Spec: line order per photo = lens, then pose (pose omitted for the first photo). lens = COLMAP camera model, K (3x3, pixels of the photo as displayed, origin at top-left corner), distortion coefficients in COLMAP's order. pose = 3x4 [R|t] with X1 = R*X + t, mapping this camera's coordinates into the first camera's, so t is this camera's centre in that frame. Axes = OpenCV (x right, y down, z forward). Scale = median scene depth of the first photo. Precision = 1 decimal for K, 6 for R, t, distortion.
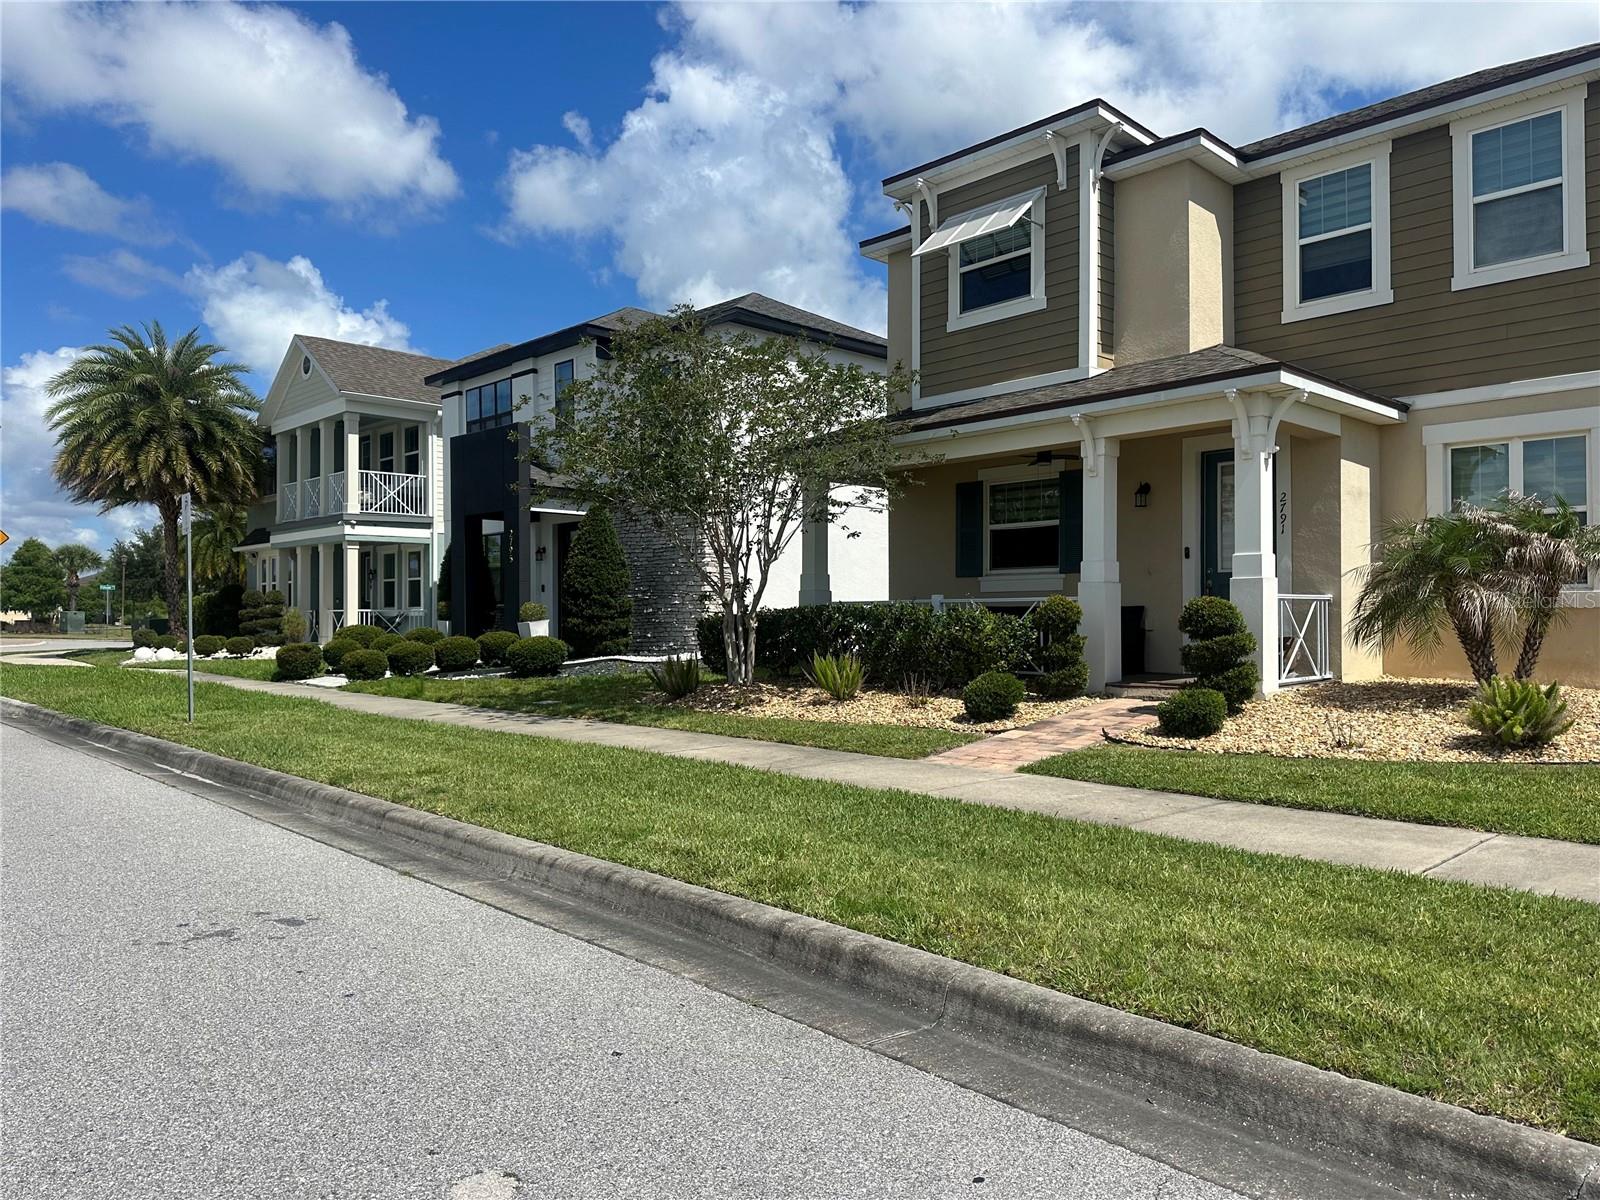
lens RADIAL K [[1108.3, 0, 808.6], [0, 1108.3, 600.5], [0, 0, 1]] dist [0.091231, -0.127207]
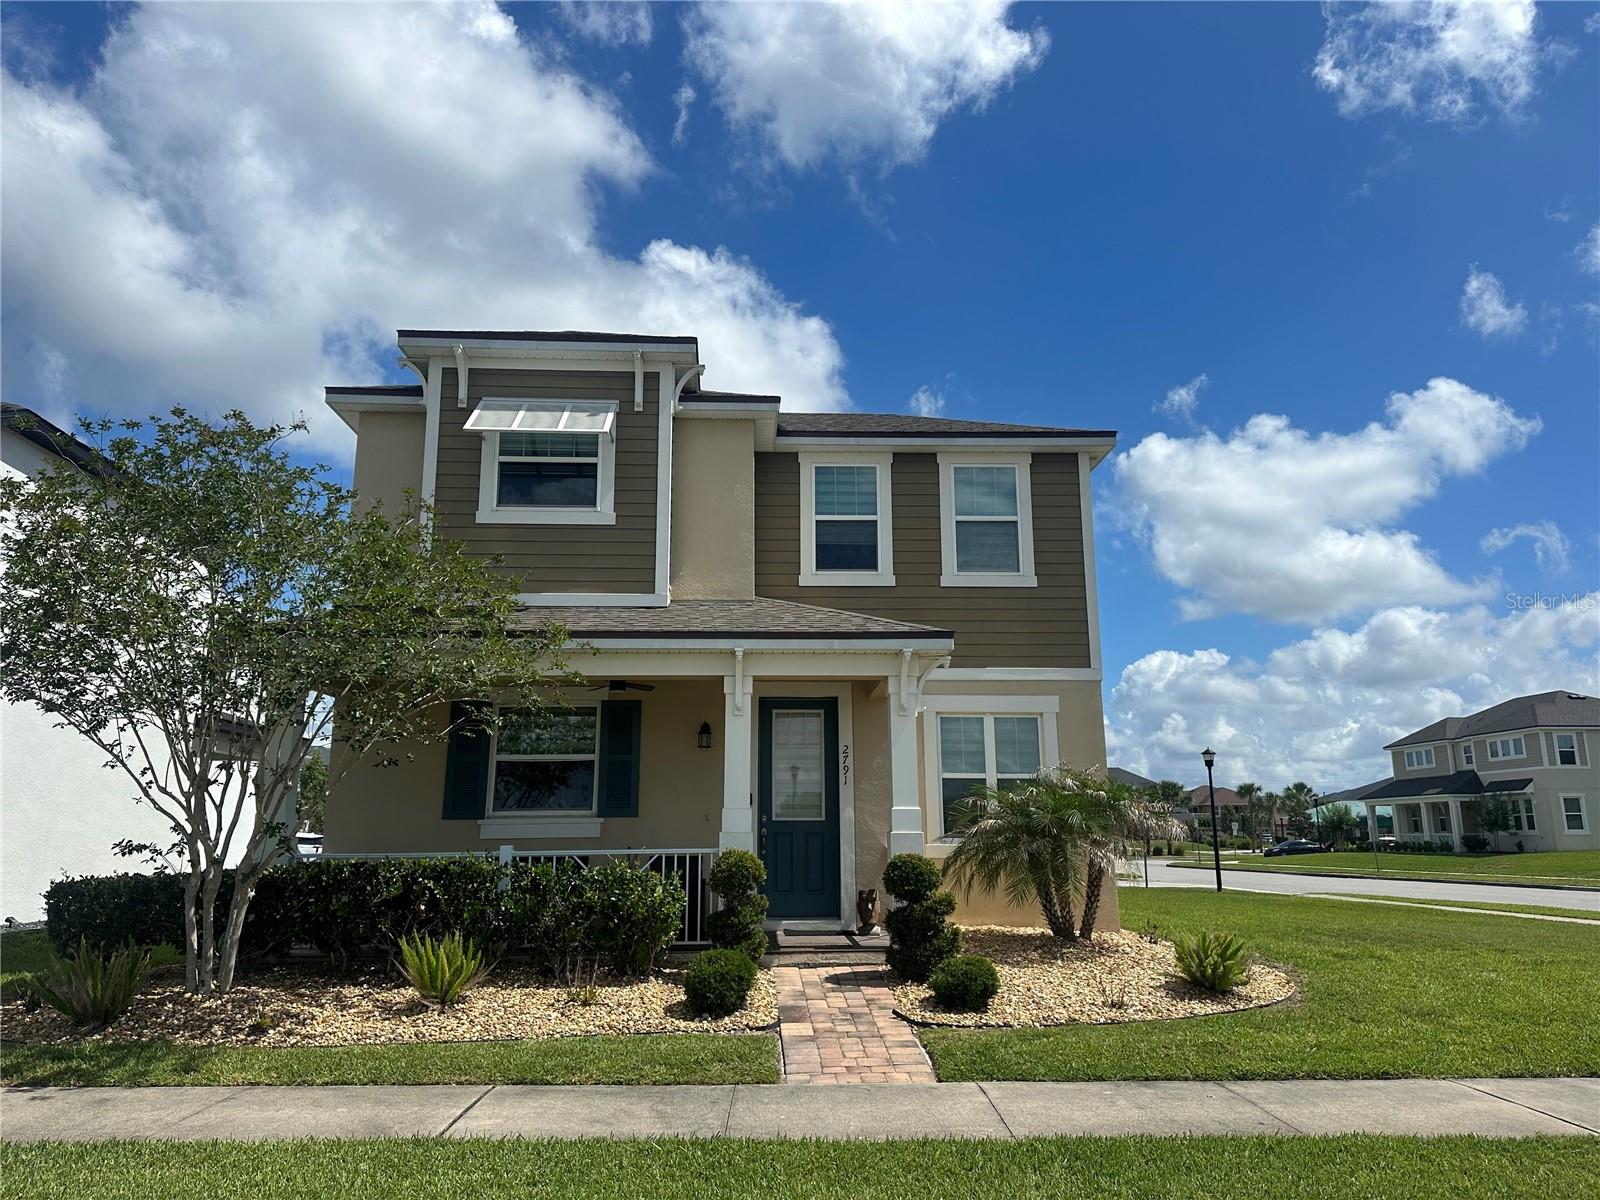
lens RADIAL K [[1108.3, 0, 808.6], [0, 1108.3, 600.5], [0, 0, 1]] dist [0.091231, -0.127207]
pose [[0.667014, 0.155513, 0.728634, -0.354044], [-0.009115, 0.979604, -0.200733, -0.017800], [-0.744989, 0.127250, 0.654827, 0.298366]]
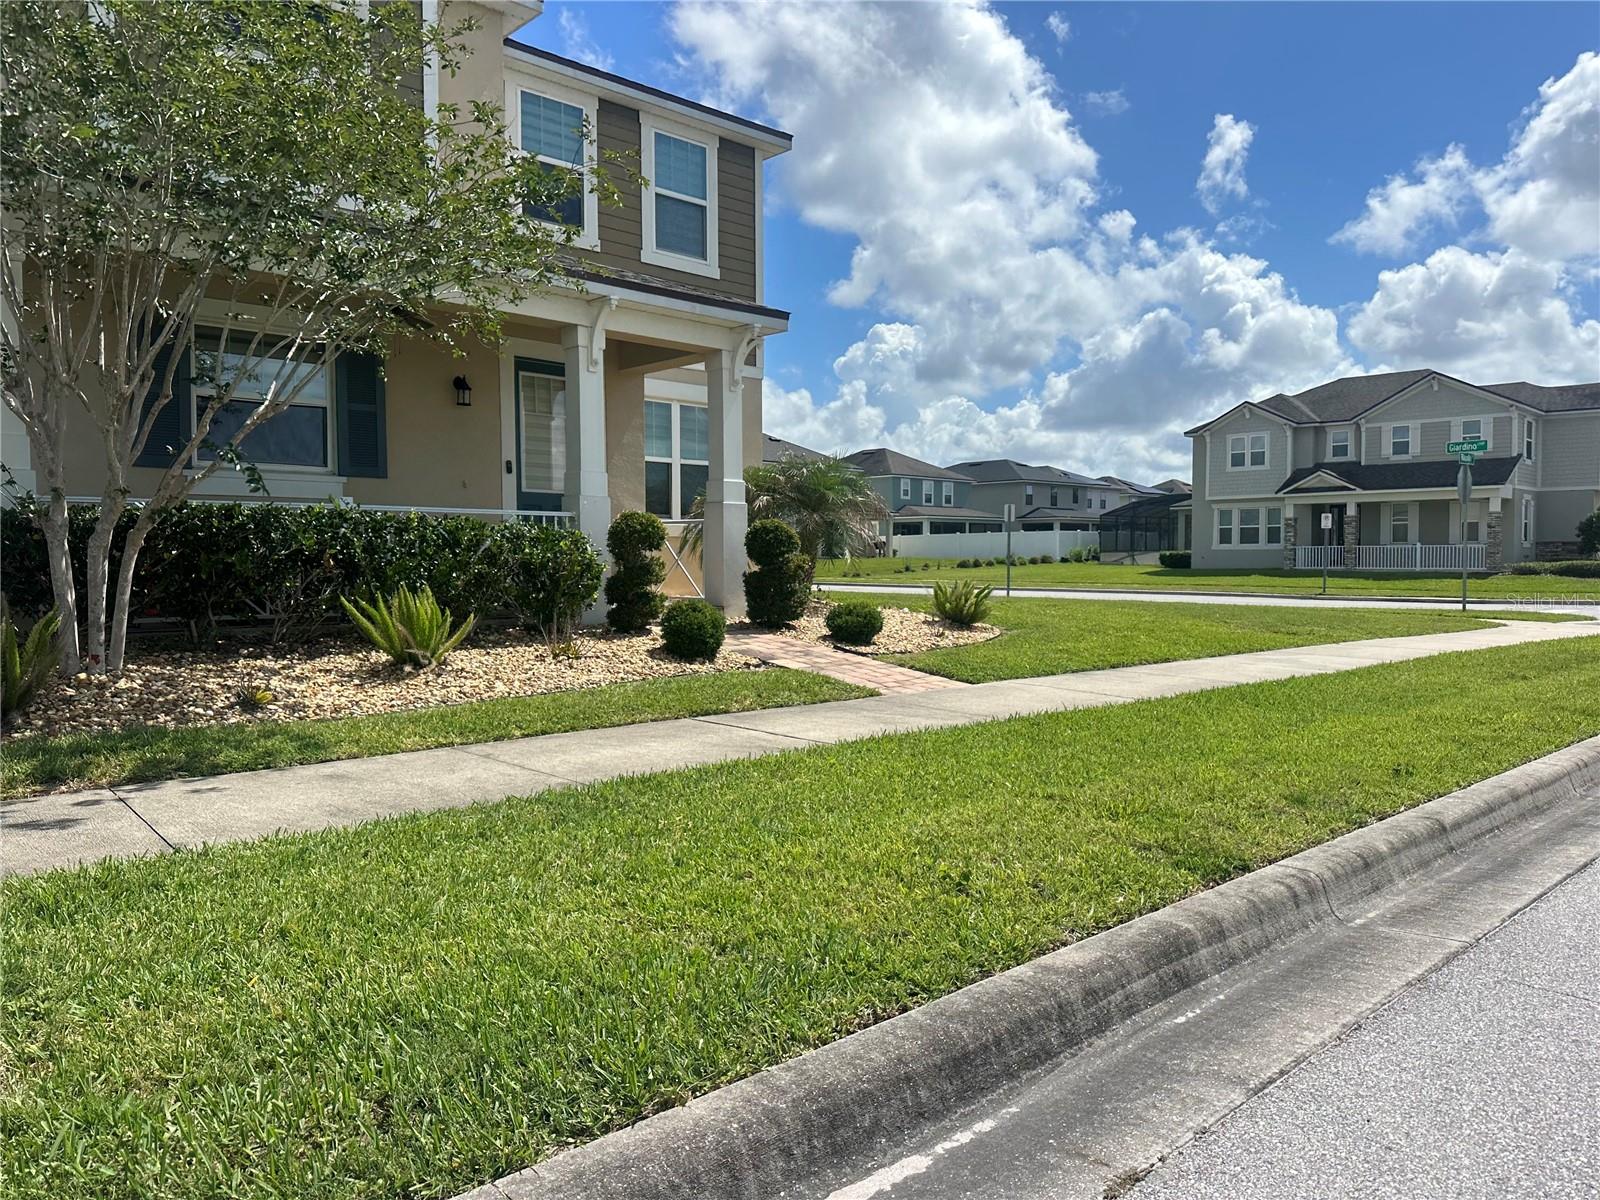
lens RADIAL K [[1085.2, 0, 803.9], [0, 1085.2, 633.6], [0, 0, 1]] dist [0.156614, -0.116106]
pose [[0.046927, -0.088924, 0.994932, -0.571764], [-0.028707, 0.995498, 0.090328, 0.005877], [-0.998486, -0.032800, 0.044163, 0.695618]]
